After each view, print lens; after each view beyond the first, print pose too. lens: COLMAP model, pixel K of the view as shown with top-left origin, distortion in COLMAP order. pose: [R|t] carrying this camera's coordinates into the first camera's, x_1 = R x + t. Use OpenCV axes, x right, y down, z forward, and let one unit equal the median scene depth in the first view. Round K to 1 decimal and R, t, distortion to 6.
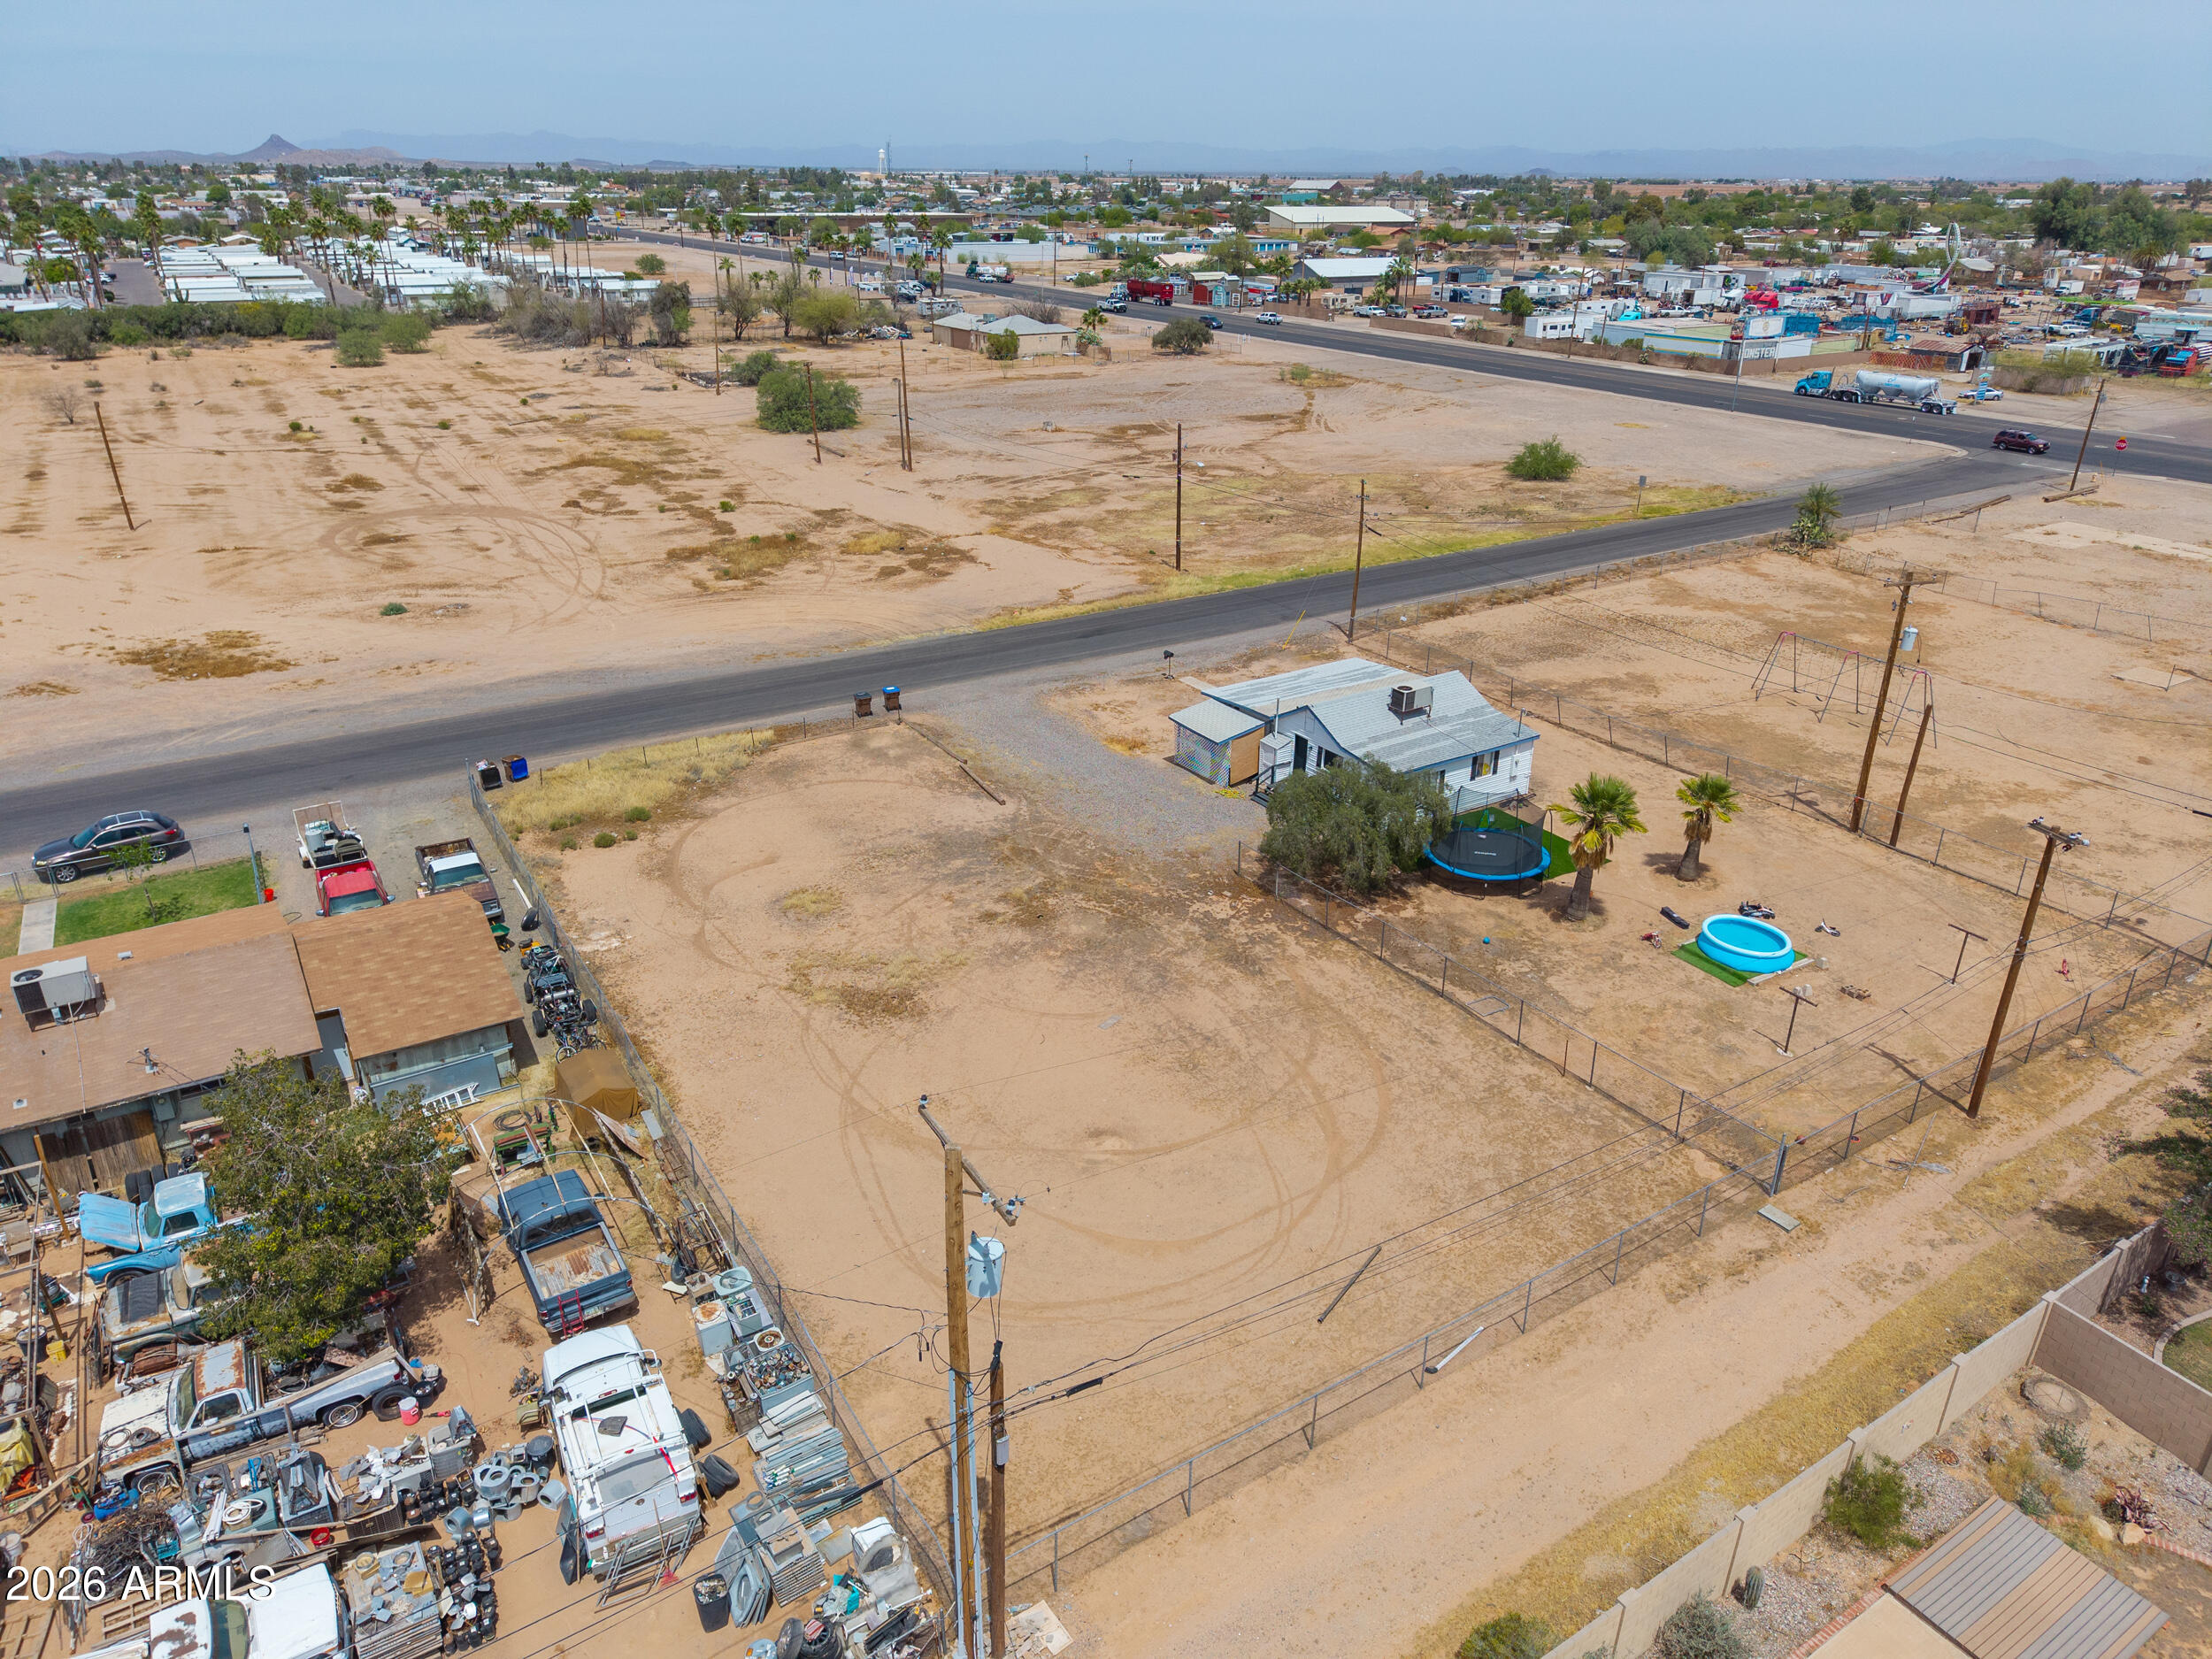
lens RADIAL K [[1471.0, 0, 1109.2], [0, 1471.0, 831.3], [0, 0, 1]] dist [0.034892, -0.039640]
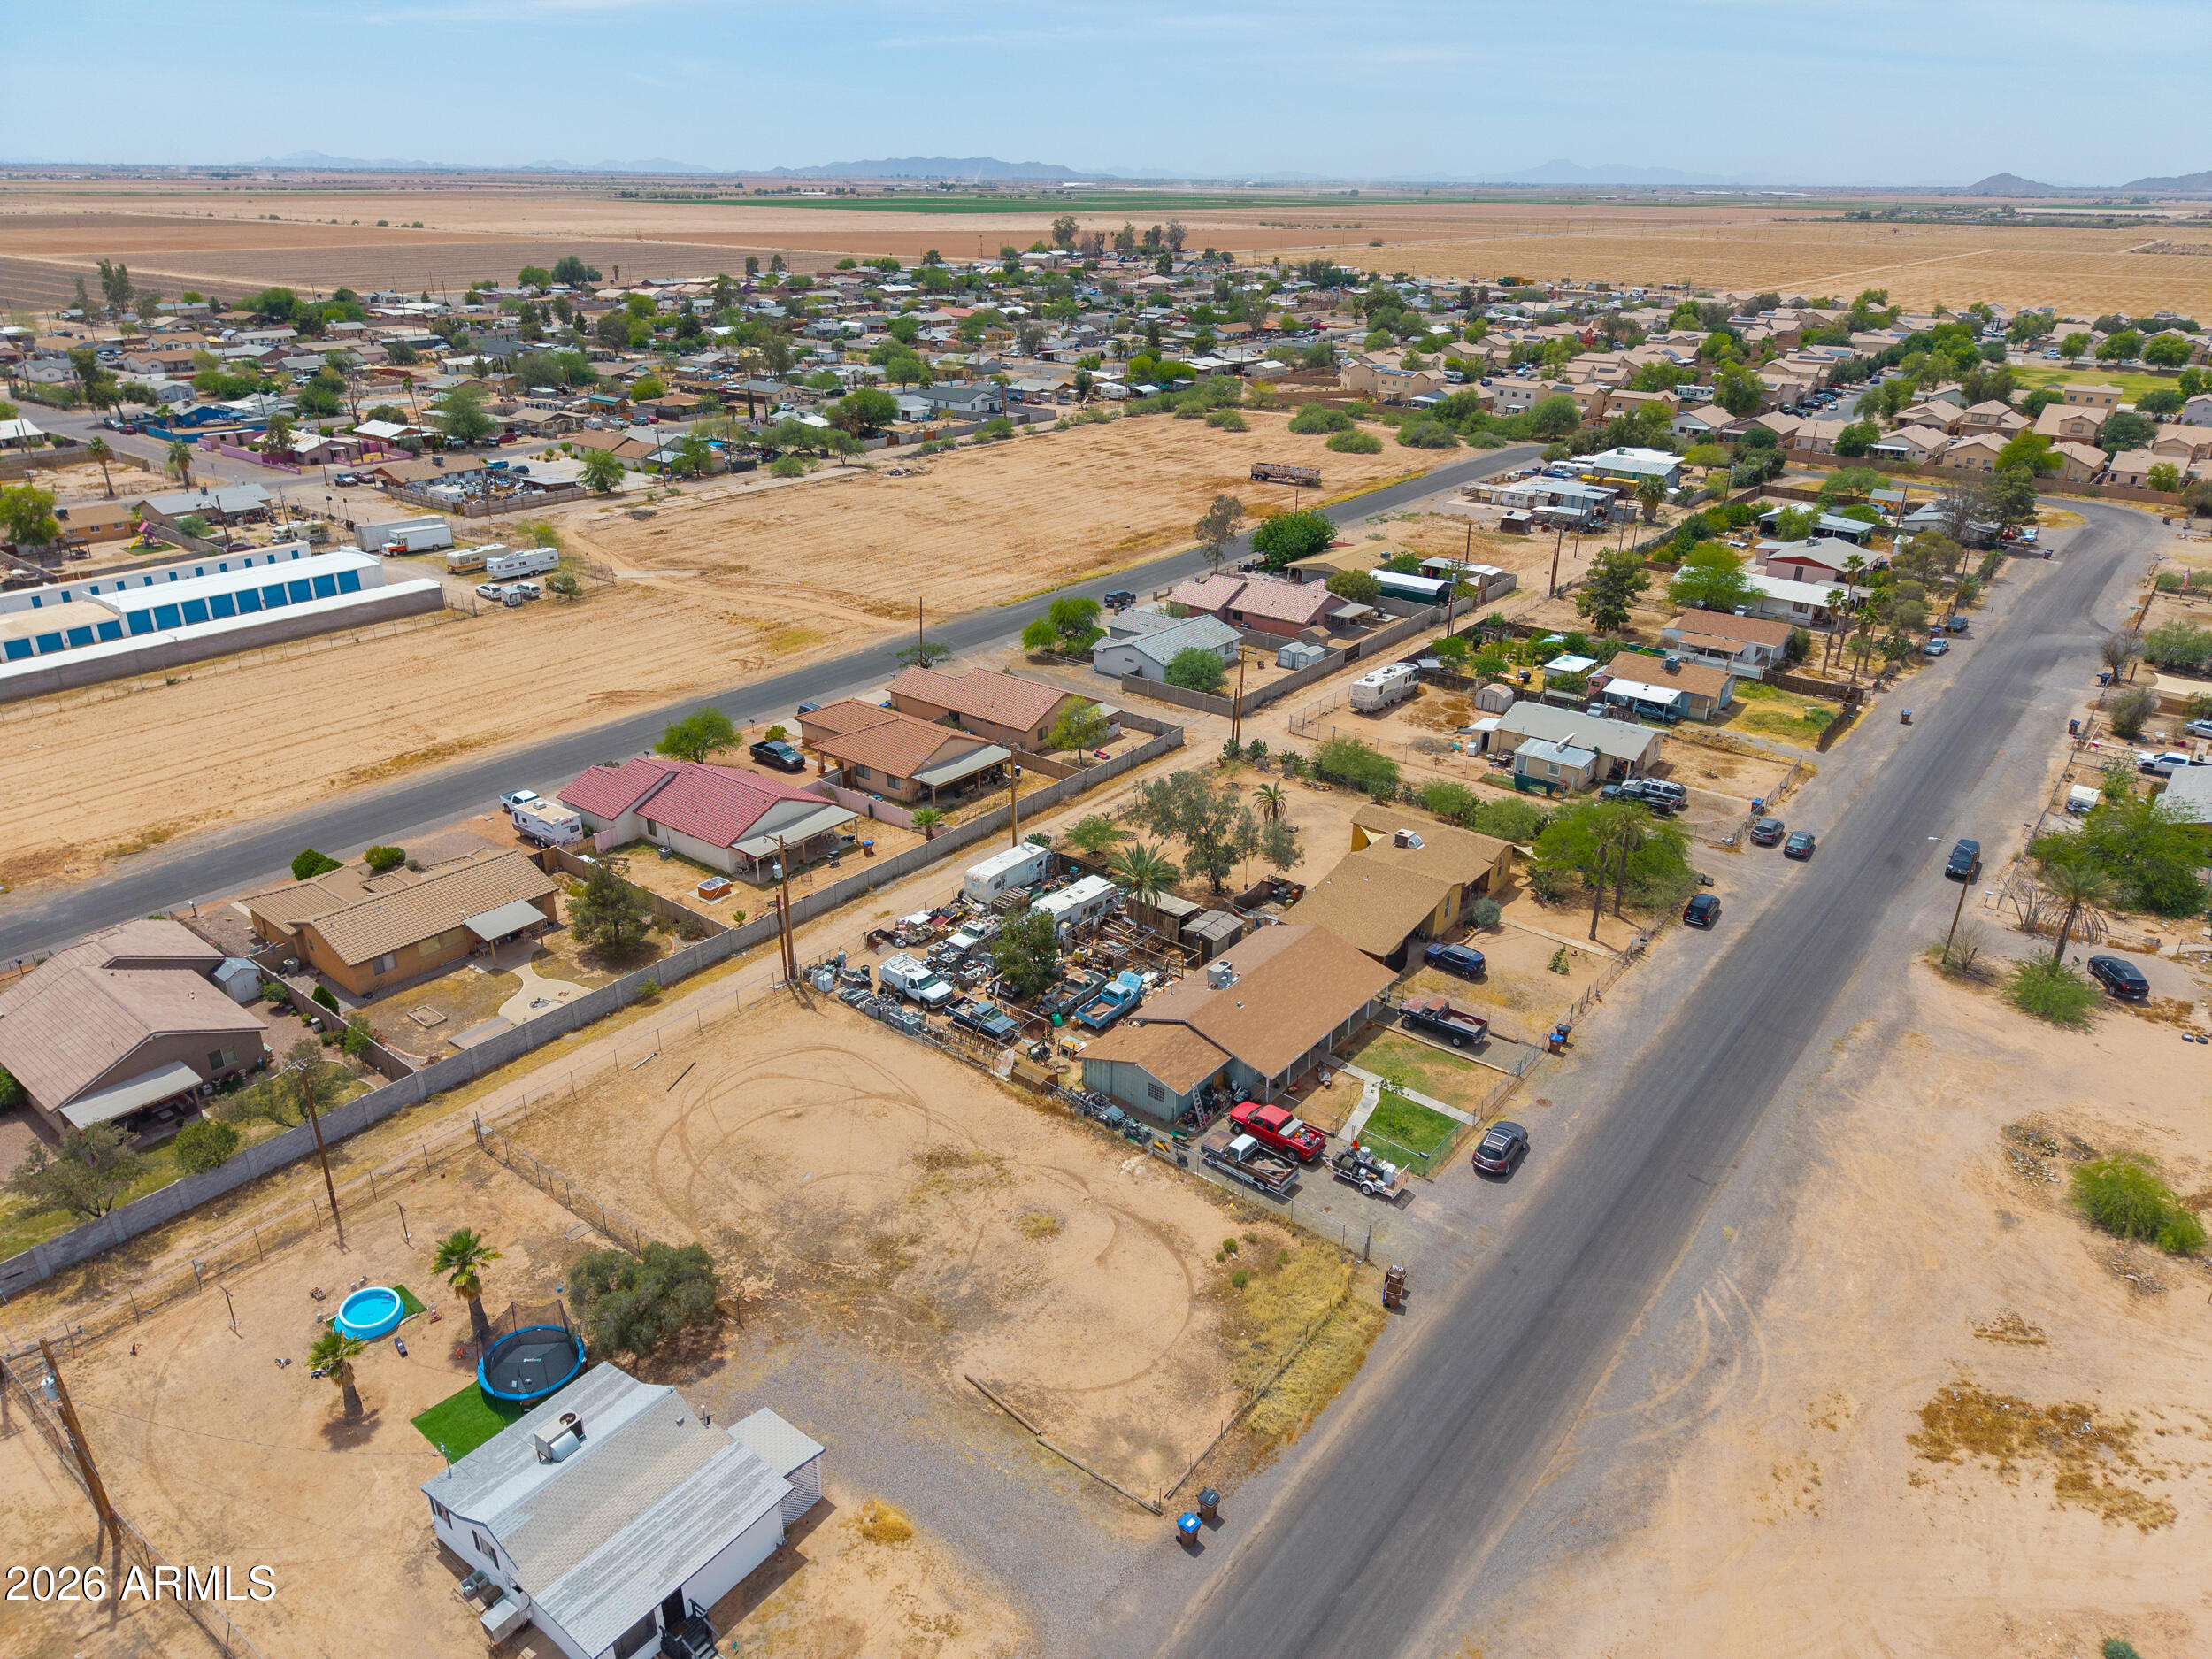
lens RADIAL K [[1472.8, 0, 1127.8], [0, 1472.8, 831.7], [0, 0, 1]] dist [0.037569, -0.052379]
pose [[-0.939219, 0.117875, -0.322449, 0.110899], [-0.160210, 0.680195, 0.715310, -1.009114], [0.303646, 0.723492, -0.619967, 1.303188]]
